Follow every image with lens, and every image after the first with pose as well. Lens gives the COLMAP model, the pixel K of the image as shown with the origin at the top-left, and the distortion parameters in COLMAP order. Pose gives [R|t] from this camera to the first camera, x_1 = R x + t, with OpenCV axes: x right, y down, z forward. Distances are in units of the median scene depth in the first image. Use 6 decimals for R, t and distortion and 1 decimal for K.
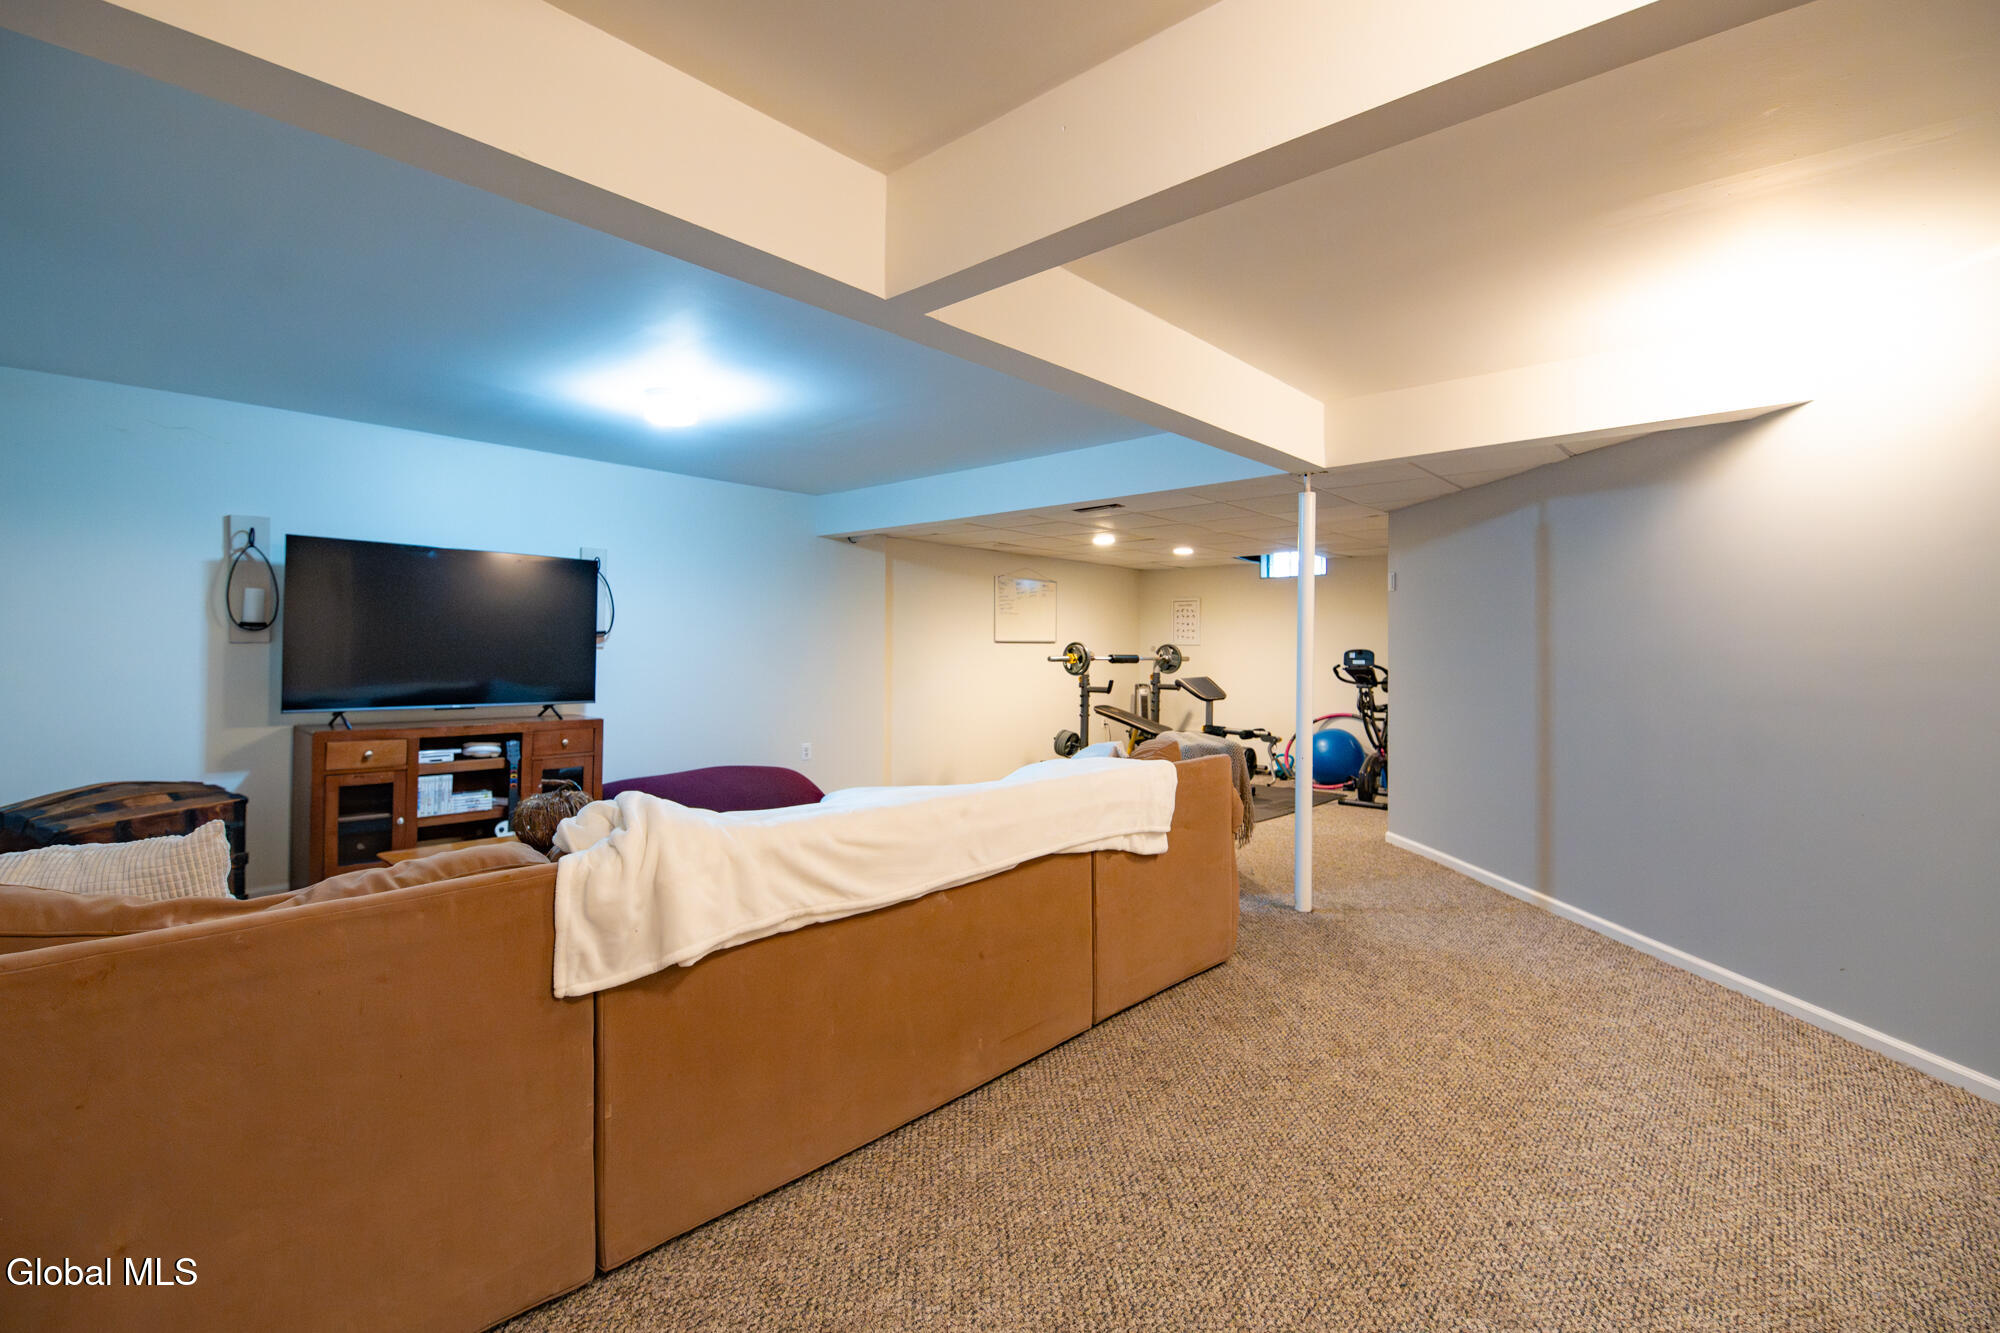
lens RADIAL K [[911.8, 0, 1008.7], [0, 911.8, 619.4], [0, 0, 1]] dist [-0.013942, -0.003656]
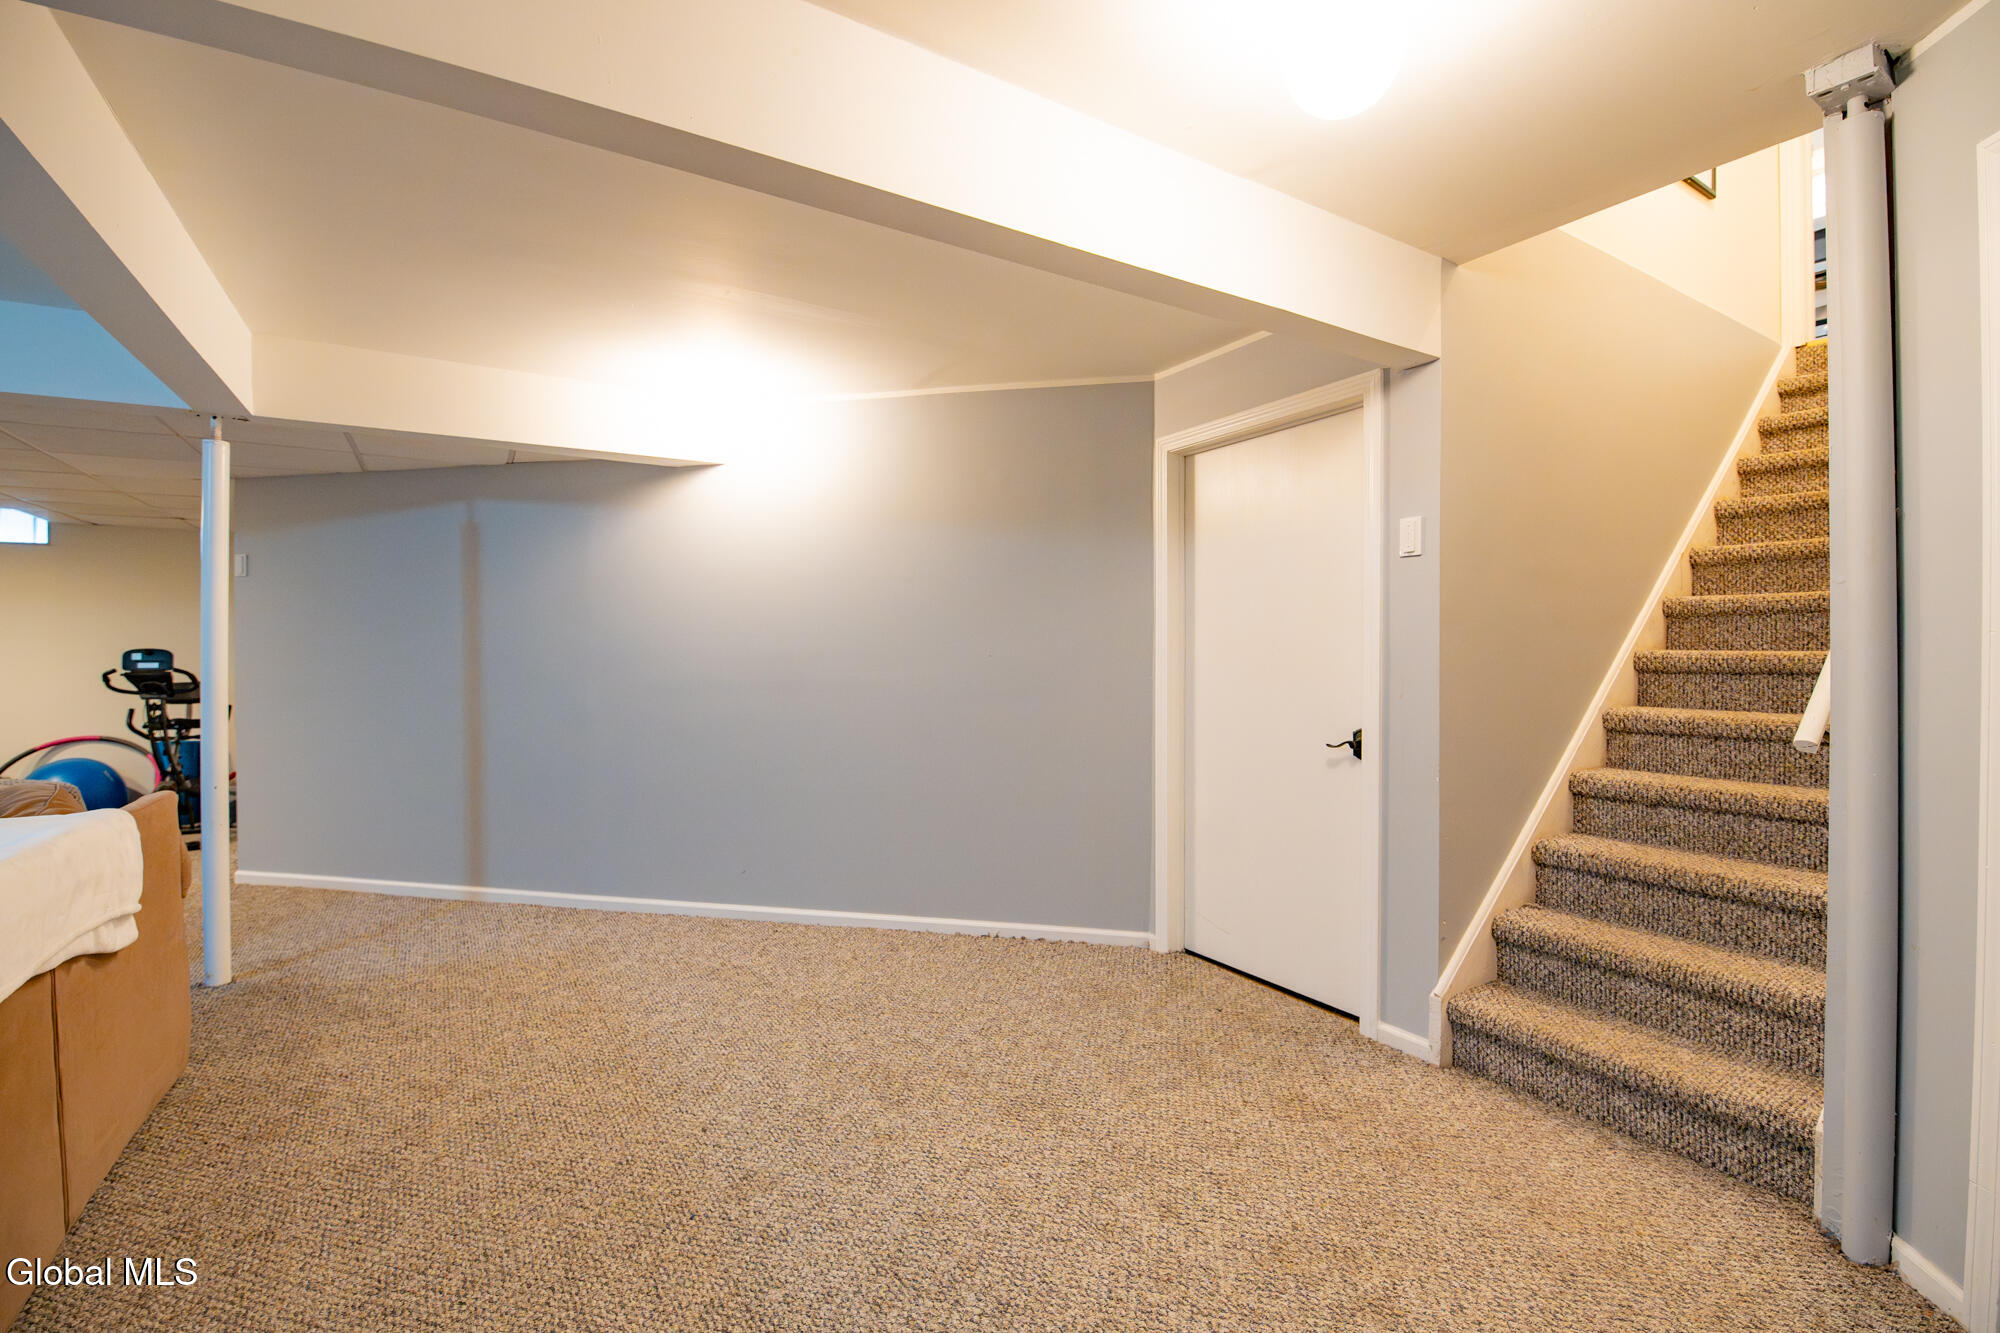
lens RADIAL K [[911.8, 0, 1004.3], [0, 911.8, 663.2], [0, 0, 1]] dist [-0.013942, -0.003656]
pose [[0.257643, -0.013989, 0.966139, -0.305536], [-0.028958, 0.999334, 0.022192, 0.014203], [-0.965806, -0.033695, 0.257067, 0.213050]]
